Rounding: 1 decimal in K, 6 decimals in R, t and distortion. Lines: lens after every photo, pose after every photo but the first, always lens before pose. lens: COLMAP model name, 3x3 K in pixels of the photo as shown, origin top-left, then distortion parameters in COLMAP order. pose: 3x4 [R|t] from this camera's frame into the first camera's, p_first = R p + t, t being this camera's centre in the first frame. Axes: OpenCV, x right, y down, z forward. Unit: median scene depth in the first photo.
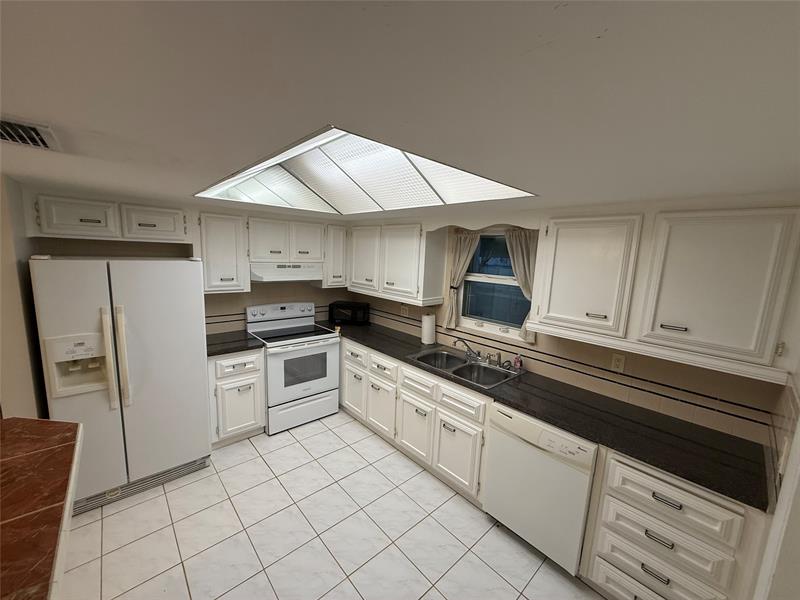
lens RADIAL K [[318.0, 0, 398.5], [0, 318.0, 300.6], [0, 0, 1]] dist [-0.000637, -0.000005]
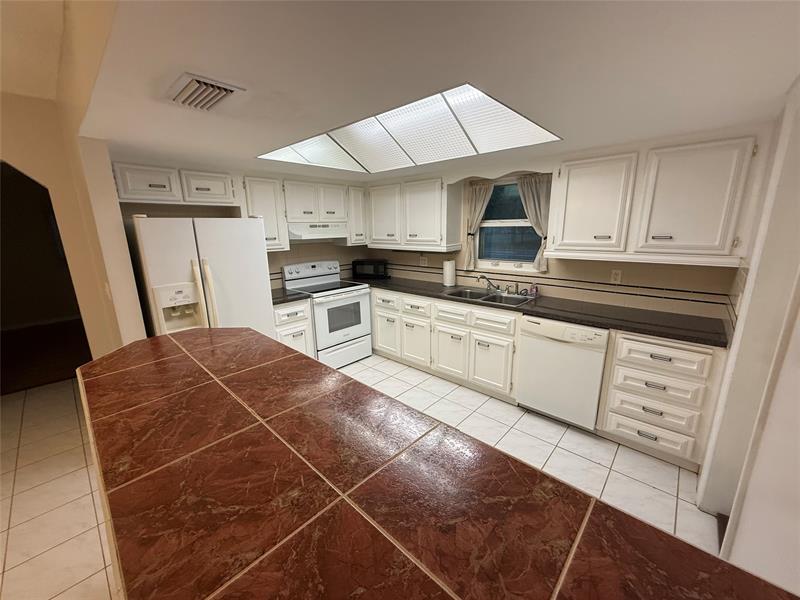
lens RADIAL K [[318.4, 0, 398.7], [0, 318.4, 300.4], [0, 0, 1]] dist [-0.001511, 0.000278]
pose [[0.994056, -0.079214, 0.074685, -0.220588], [0.073083, 0.993987, 0.081537, 0.097408], [-0.080695, -0.075594, 0.993868, -0.162192]]
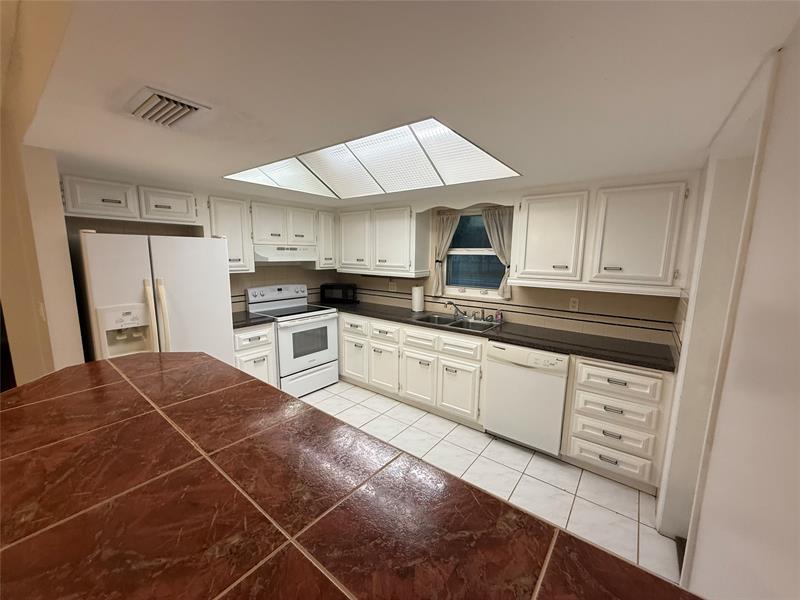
lens RADIAL K [[318.0, 0, 398.5], [0, 318.0, 300.6], [0, 0, 1]] dist [-0.000637, -0.000005]
pose [[0.983550, -0.056864, 0.171452, -0.212609], [0.056405, 0.998379, 0.007554, 0.101674], [-0.171603, 0.002241, 0.985164, -0.155810]]
